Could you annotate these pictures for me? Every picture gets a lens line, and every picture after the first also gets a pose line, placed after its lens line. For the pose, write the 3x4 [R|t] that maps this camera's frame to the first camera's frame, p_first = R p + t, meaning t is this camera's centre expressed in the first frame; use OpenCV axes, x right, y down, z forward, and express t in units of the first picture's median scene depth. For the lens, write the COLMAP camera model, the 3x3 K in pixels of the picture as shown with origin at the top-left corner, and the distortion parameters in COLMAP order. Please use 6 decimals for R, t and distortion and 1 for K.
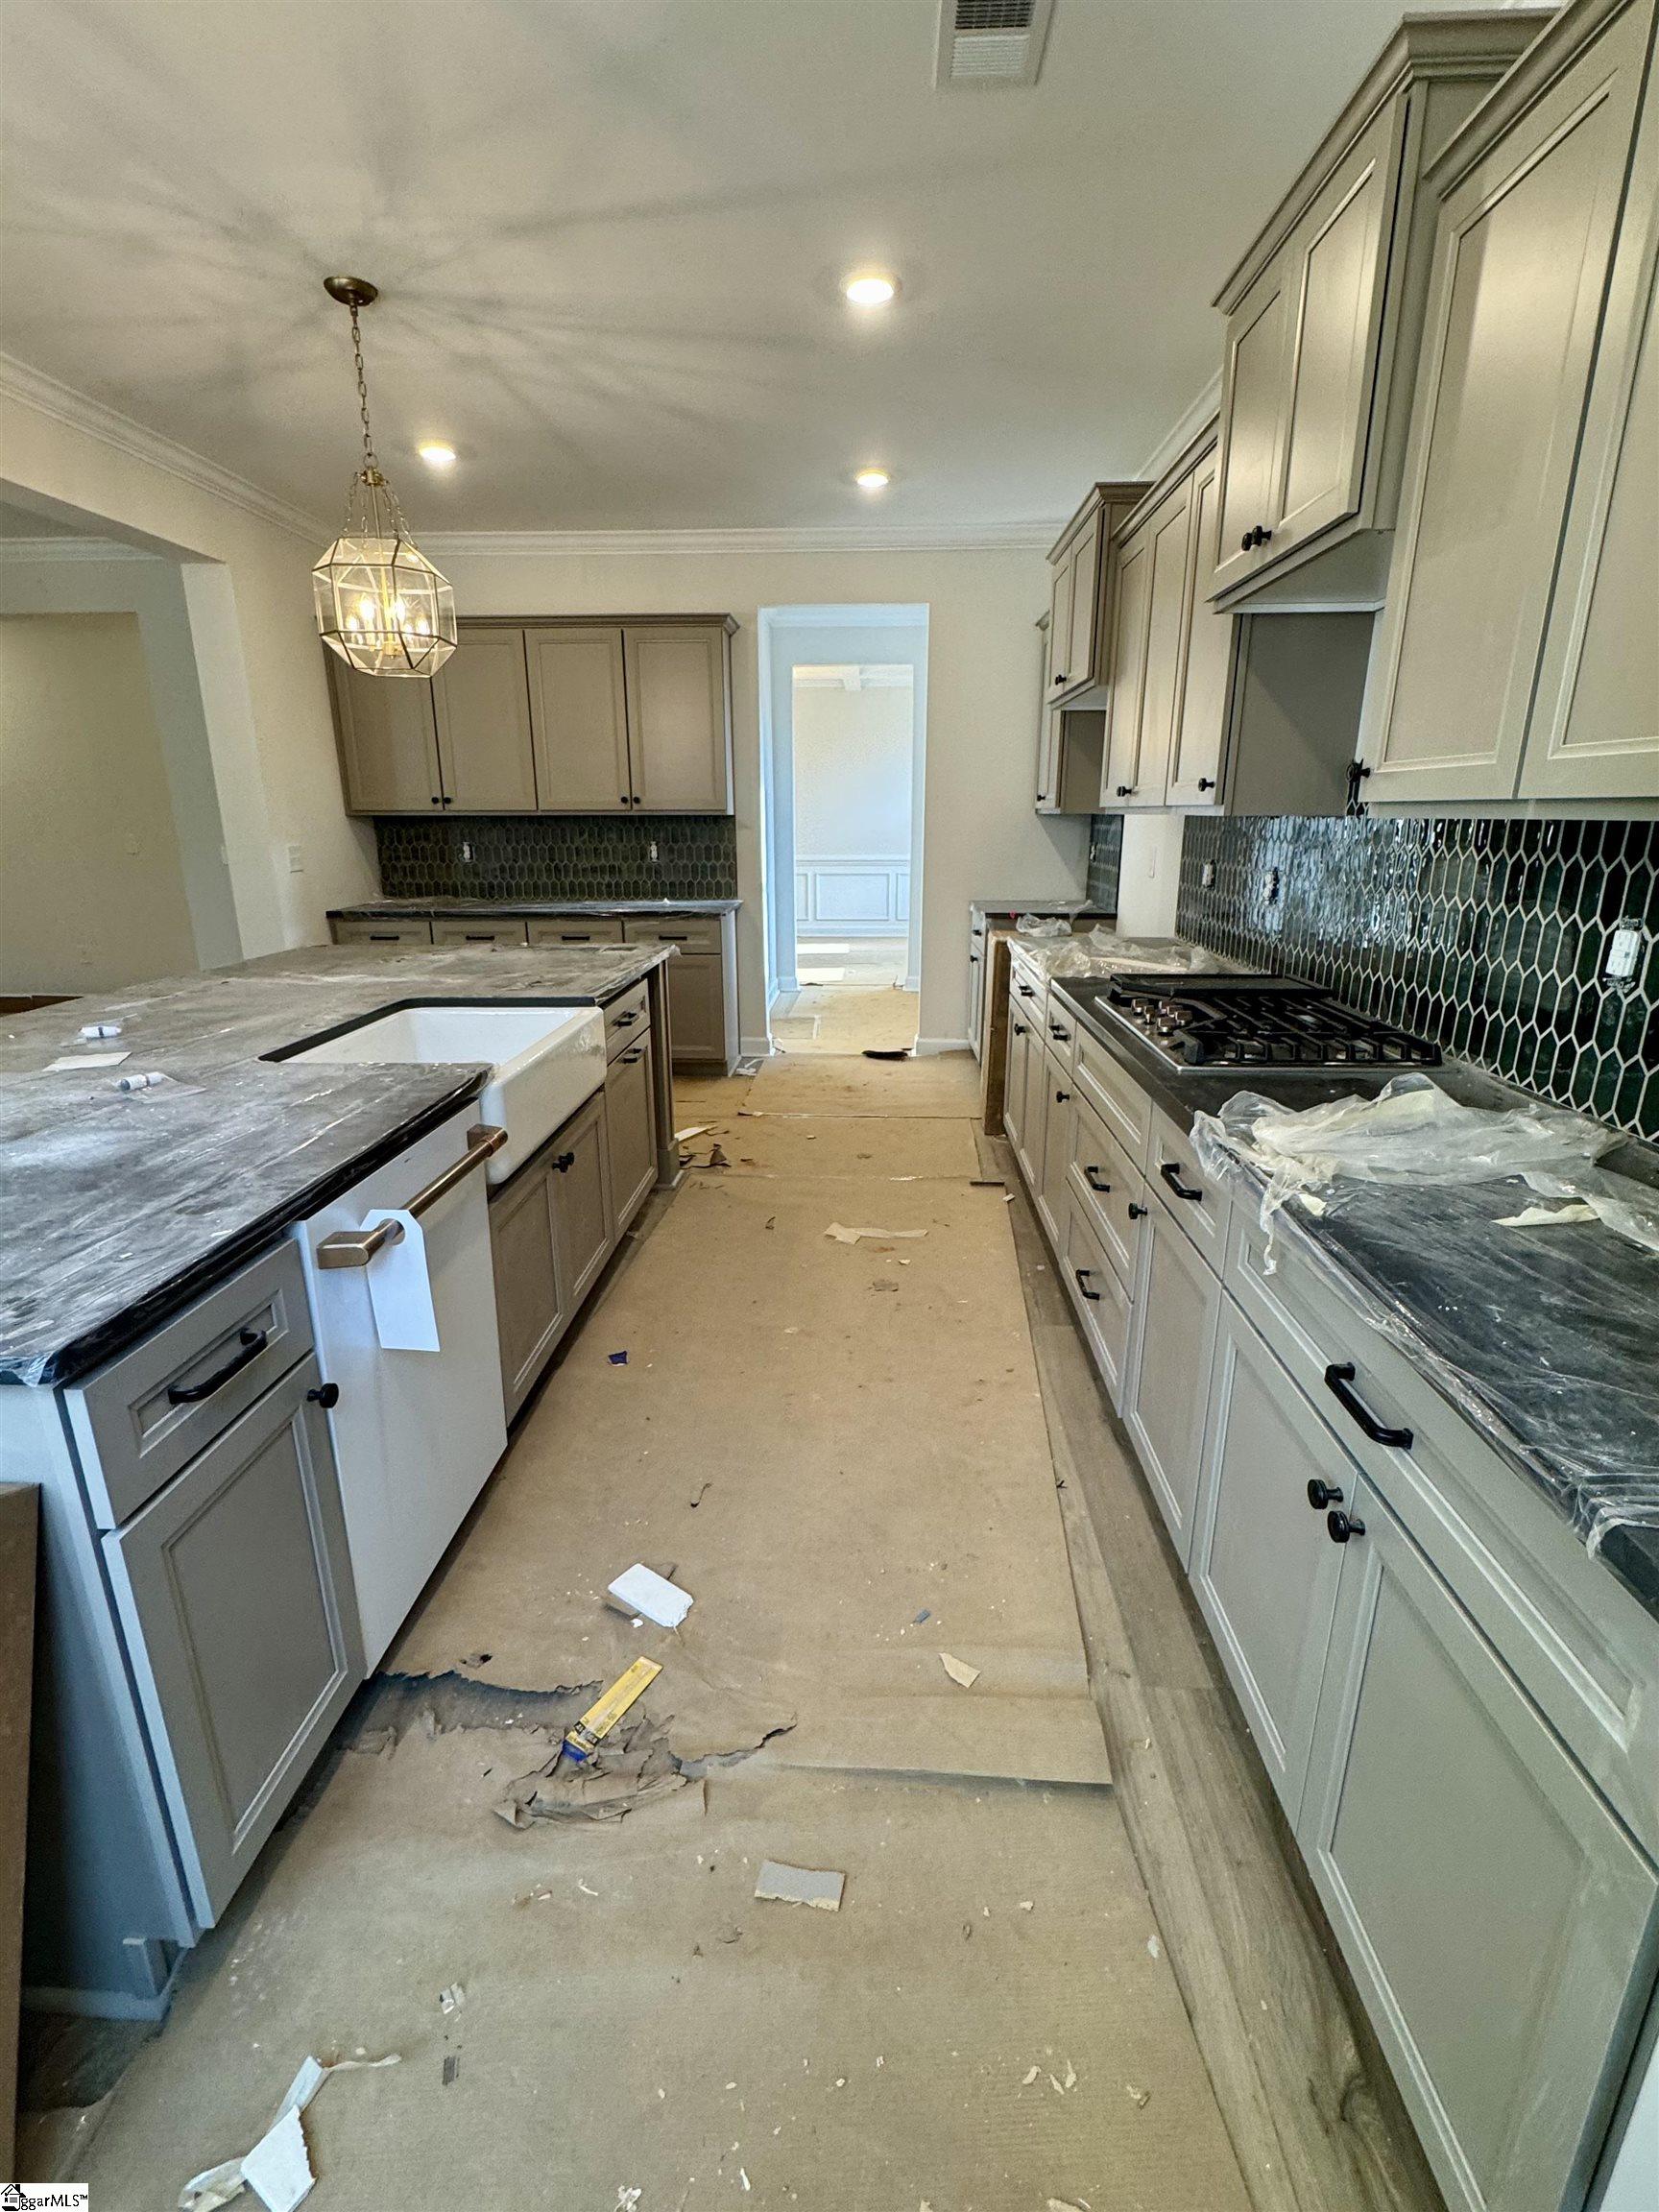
lens RADIAL K [[1011.4, 0, 829.5], [0, 1011.4, 1106.0], [0, 0, 1]] dist [-0.002867, 0.000474]
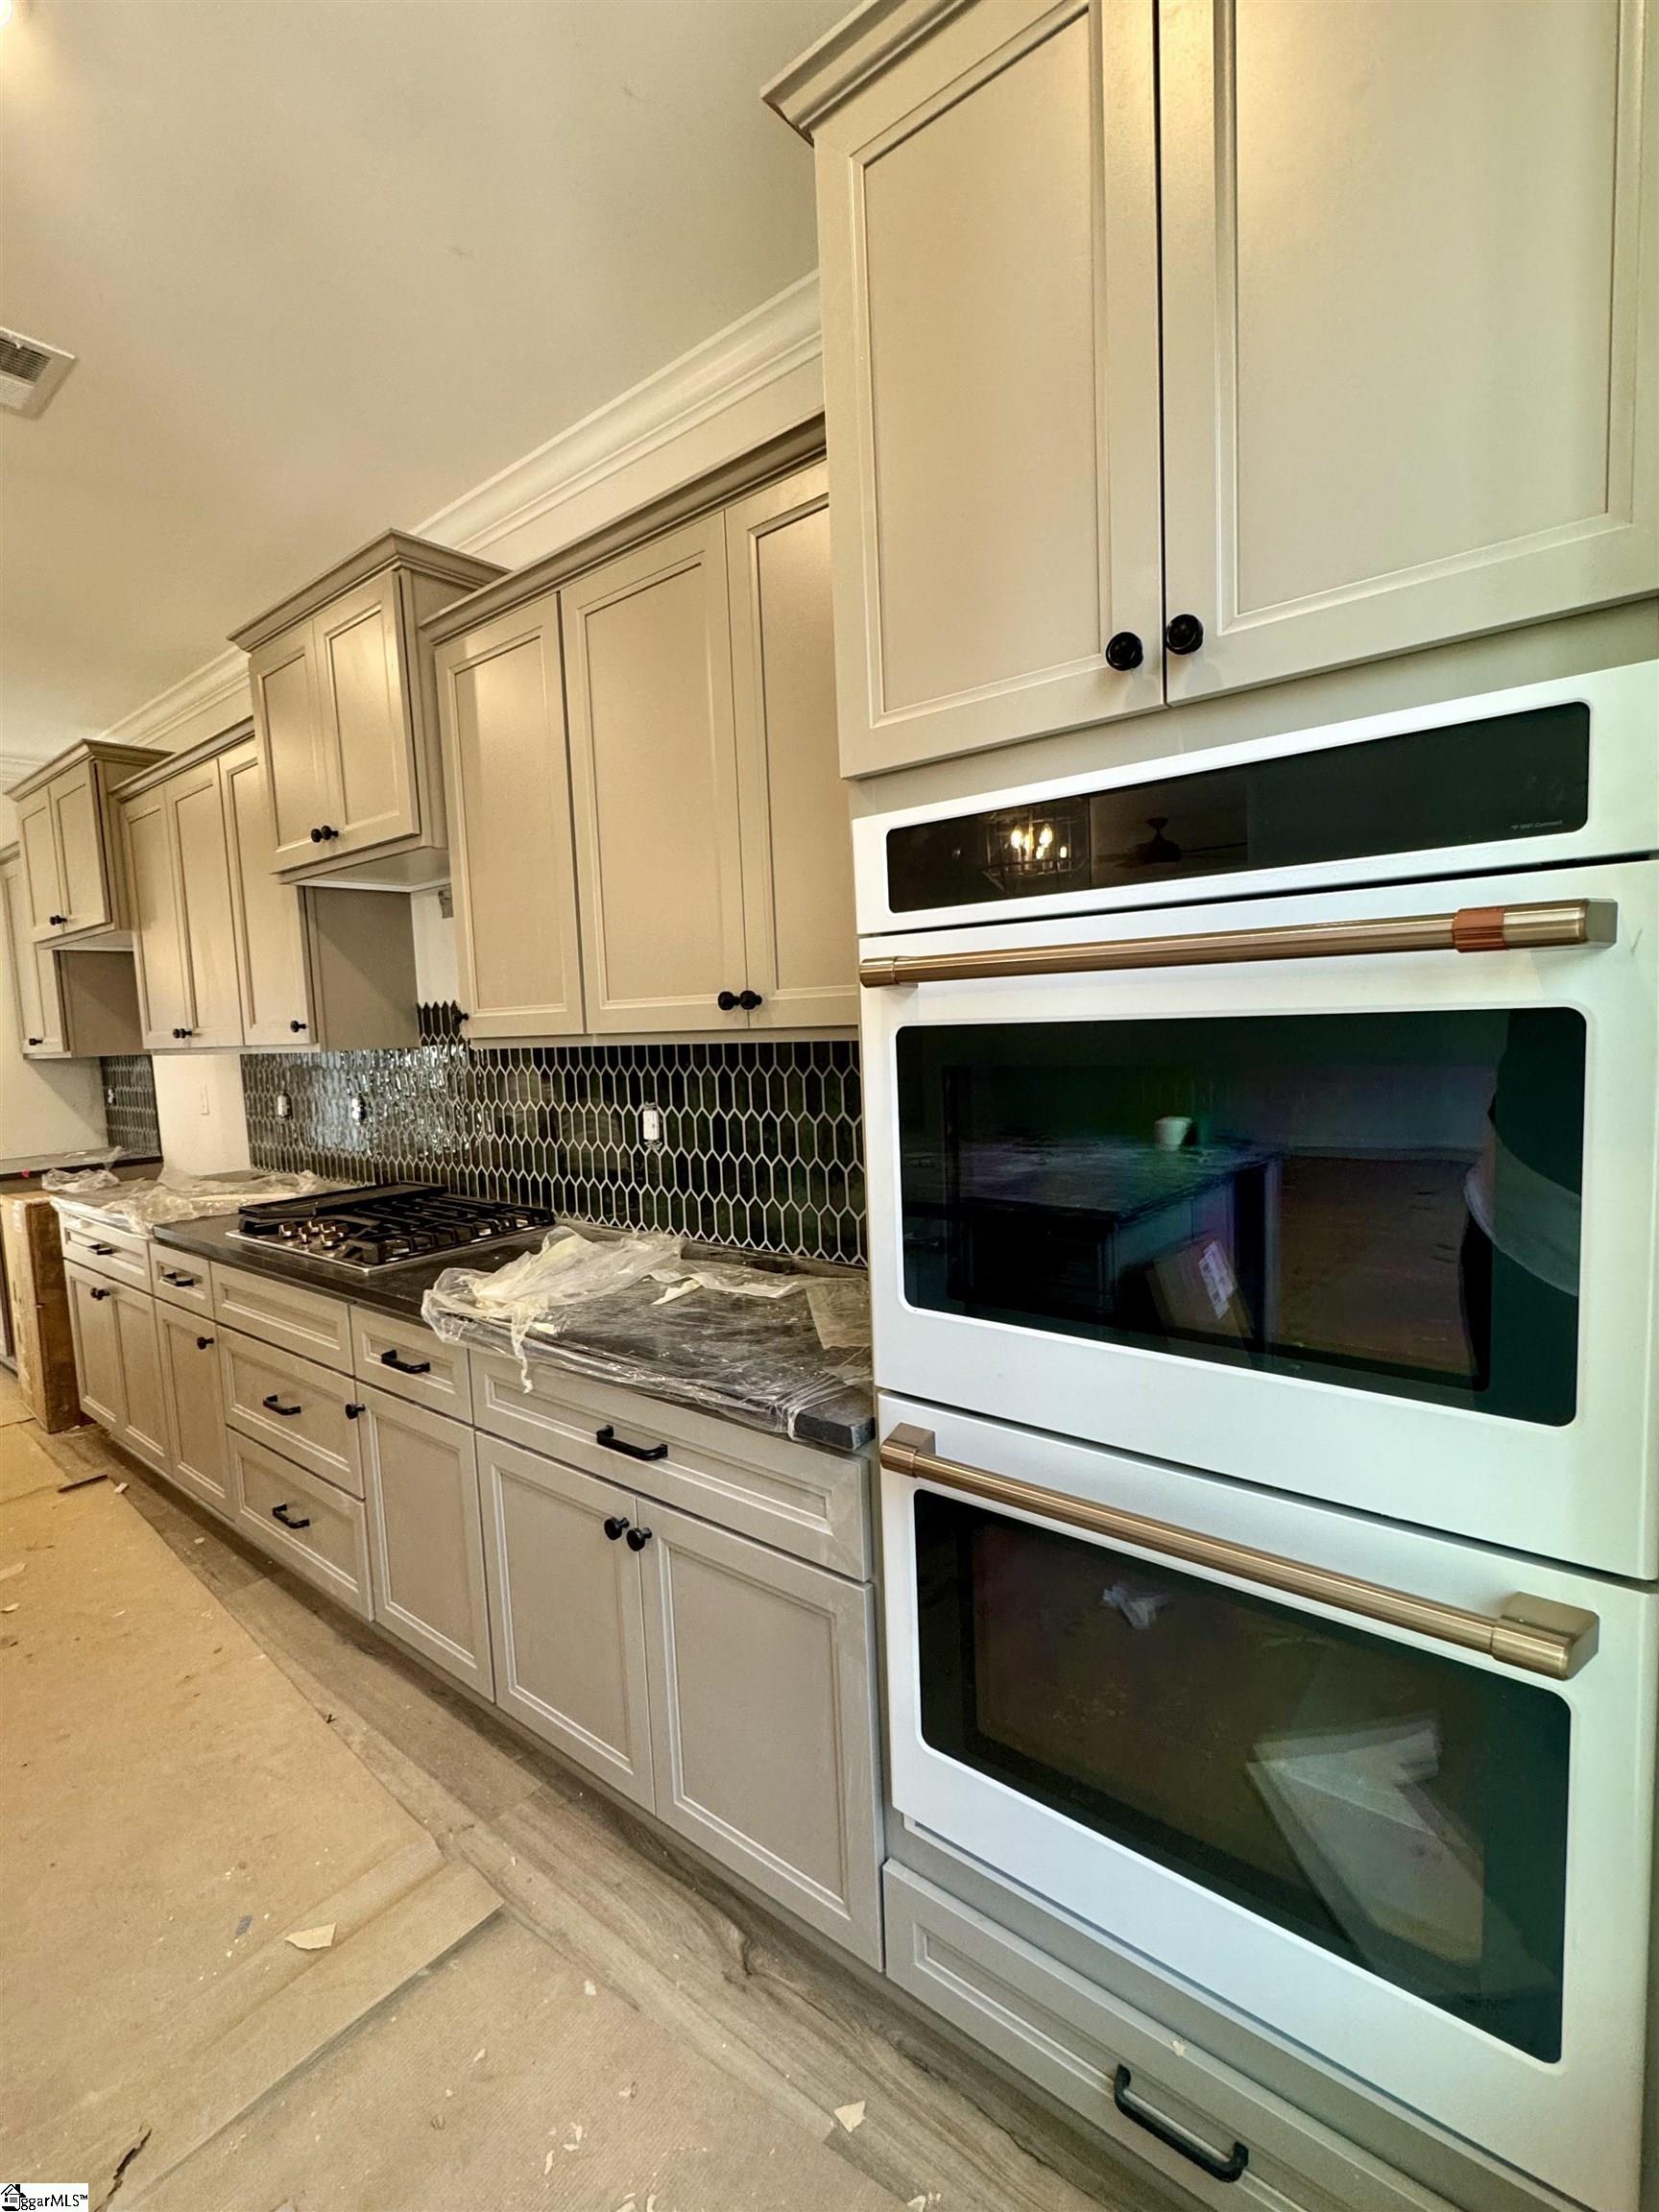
lens RADIAL K [[1011.4, 0, 829.5], [0, 1011.4, 1106.0], [0, 0, 1]] dist [-0.002867, 0.000474]
pose [[0.595606, -0.096152, 0.797501, -0.264042], [0.264475, 0.960929, -0.081665, 0.017586], [-0.758490, 0.259559, 0.597765, -0.129636]]
